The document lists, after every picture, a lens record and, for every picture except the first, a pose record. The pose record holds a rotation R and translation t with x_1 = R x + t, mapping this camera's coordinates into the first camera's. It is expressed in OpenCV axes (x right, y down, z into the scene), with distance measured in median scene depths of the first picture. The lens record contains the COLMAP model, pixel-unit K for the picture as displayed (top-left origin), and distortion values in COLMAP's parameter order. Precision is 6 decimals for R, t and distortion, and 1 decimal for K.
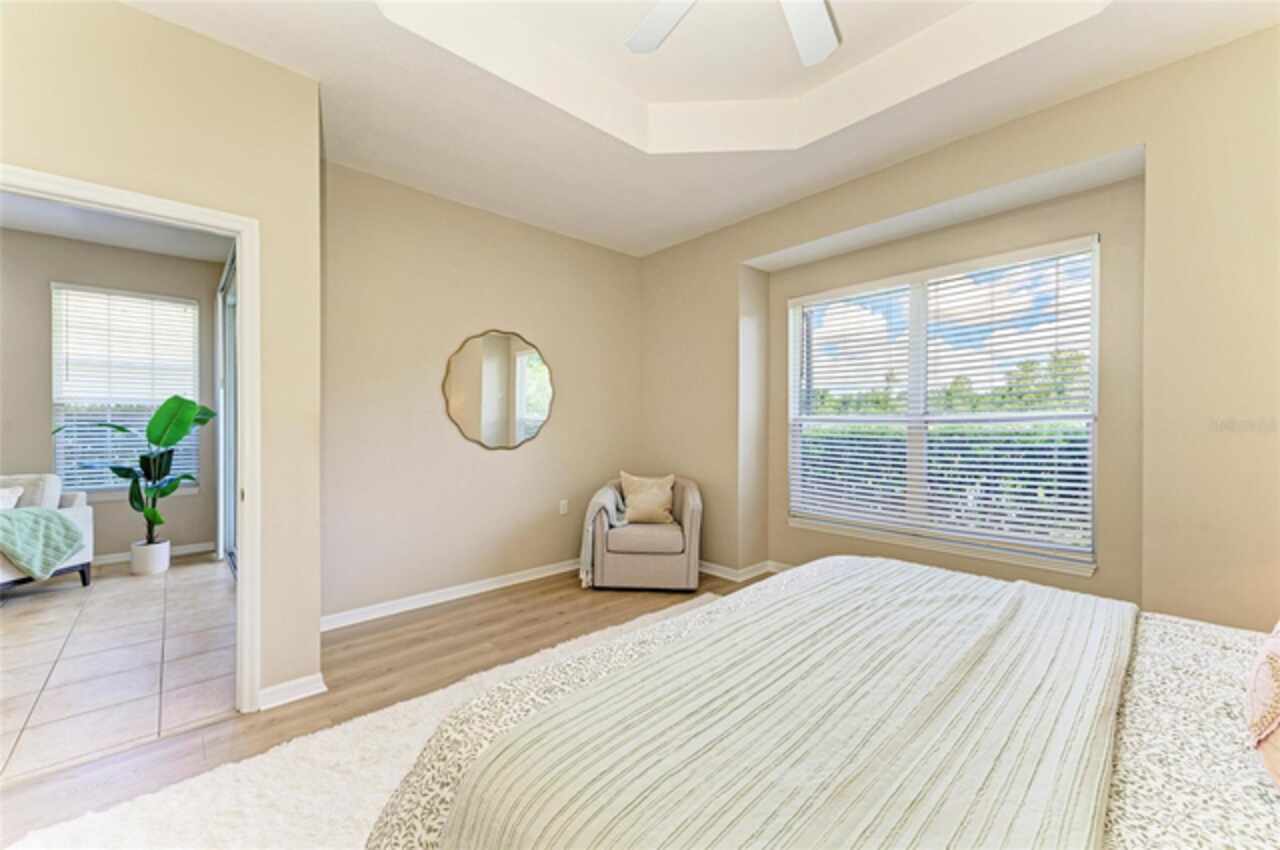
lens RADIAL K [[482.2, 0, 632.6], [0, 482.2, 424.6], [0, 0, 1]] dist [0.010252, -0.000958]
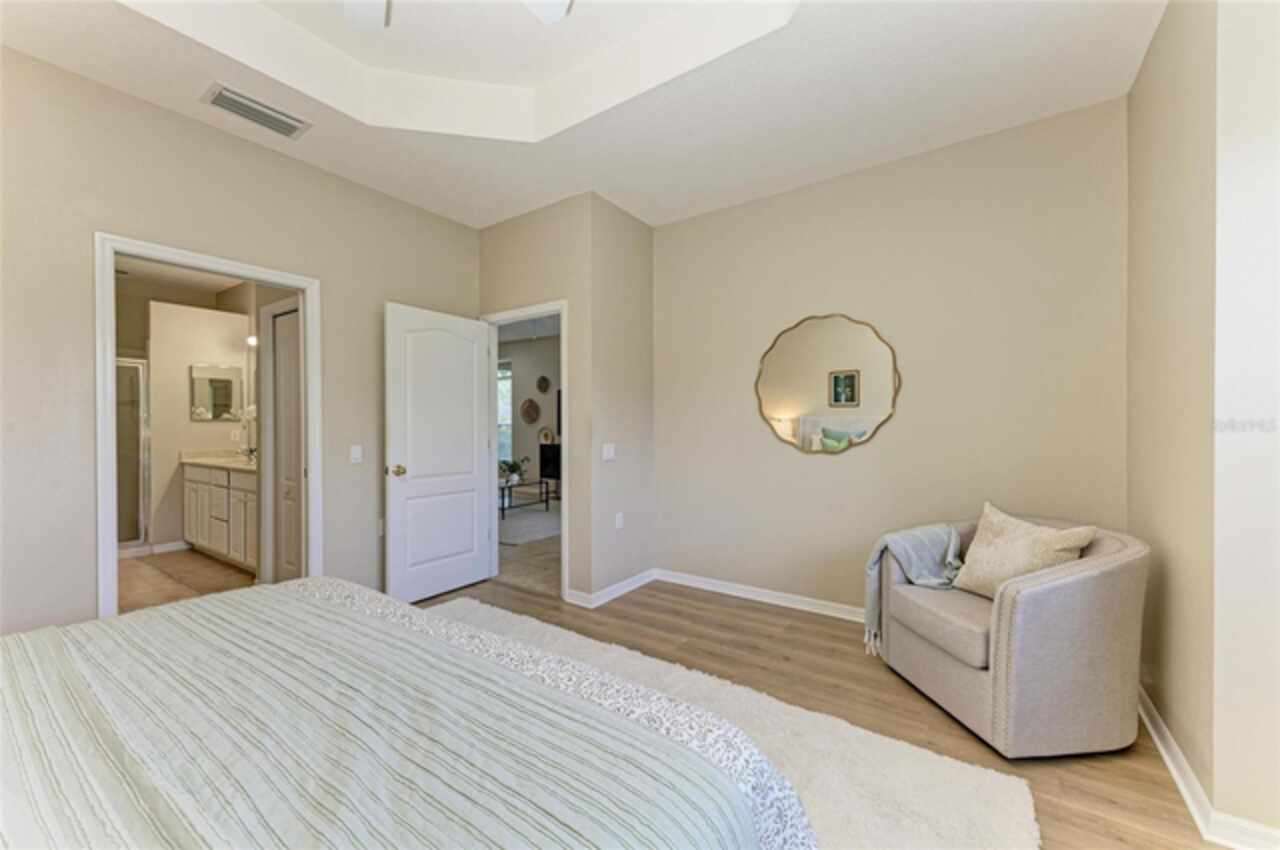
lens RADIAL K [[482.2, 0, 637.0], [0, 482.2, 427.1], [0, 0, 1]] dist [0.010252, -0.000958]
pose [[0.252033, 0.007210, -0.967692, 0.666471], [0.000445, 0.999971, 0.007566, -0.001941], [0.967719, -0.002337, 0.252022, 0.654275]]
